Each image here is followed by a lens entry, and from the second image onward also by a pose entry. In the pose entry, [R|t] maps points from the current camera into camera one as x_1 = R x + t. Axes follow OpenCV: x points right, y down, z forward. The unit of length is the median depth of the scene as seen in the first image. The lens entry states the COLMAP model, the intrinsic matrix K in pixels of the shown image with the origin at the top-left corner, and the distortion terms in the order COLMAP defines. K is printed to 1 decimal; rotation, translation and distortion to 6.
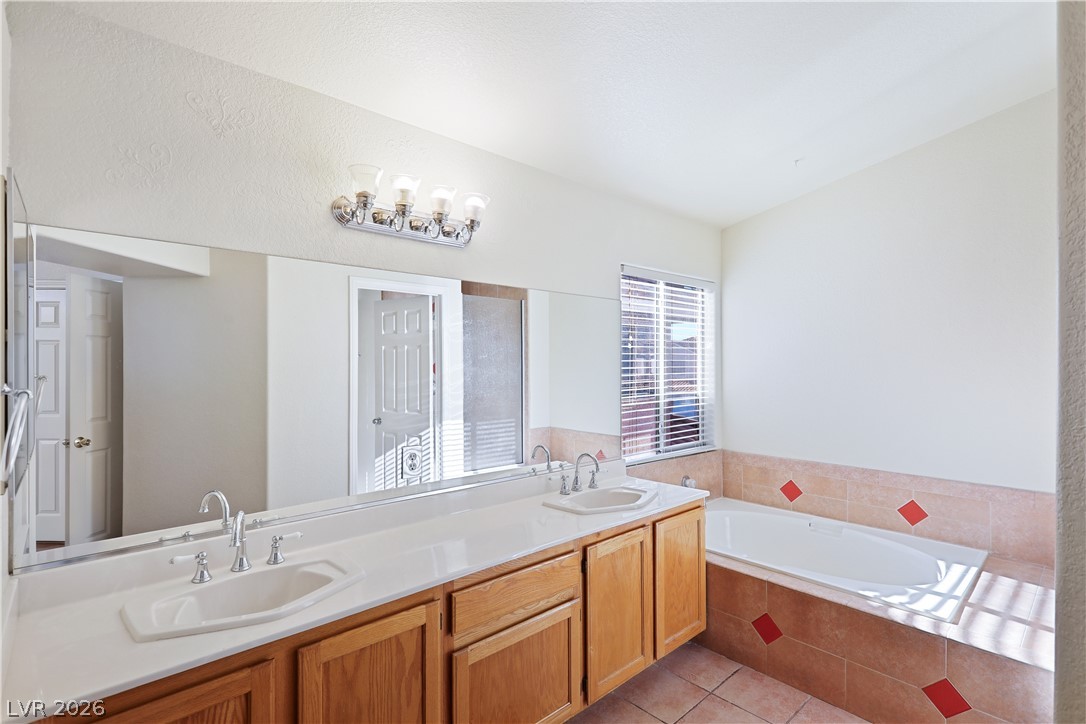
lens RADIAL K [[516.1, 0, 542.7], [0, 516.1, 359.3], [0, 0, 1]] dist [-0.006651, 0.000681]
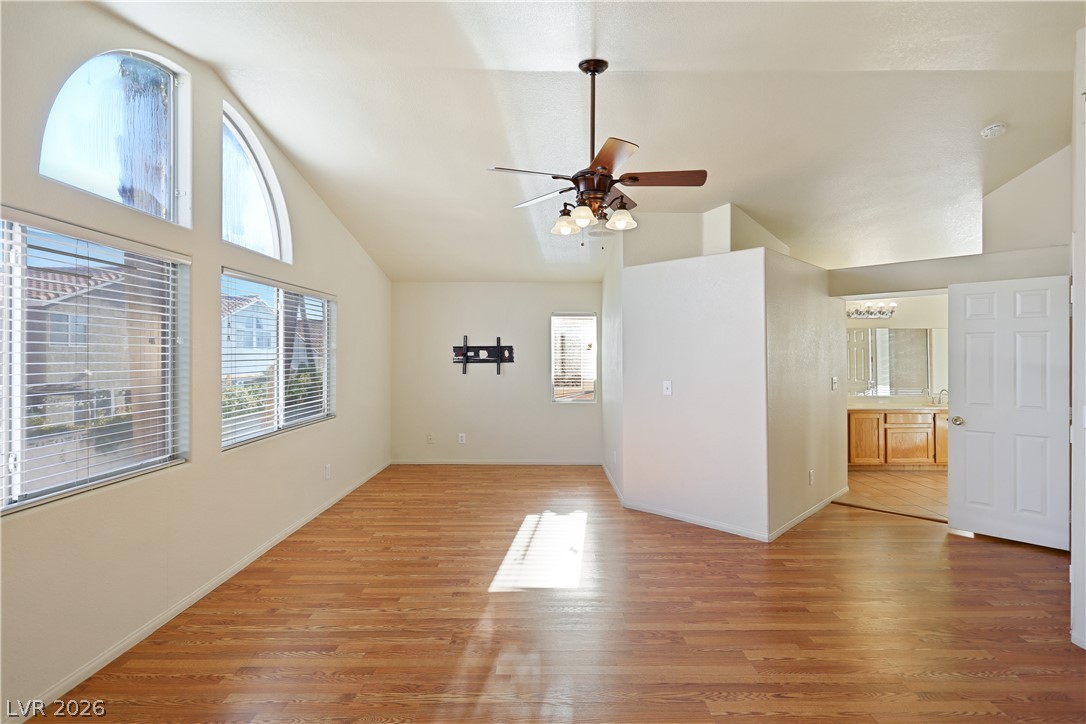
lens RADIAL K [[516.1, 0, 547.3], [0, 516.1, 351.4], [0, 0, 1]] dist [-0.006651, 0.000681]
pose [[0.739301, -0.007471, -0.673333, 0.424790], [0.002584, 0.999963, -0.008257, 0.002784], [0.673370, 0.004364, 0.739293, -2.766225]]
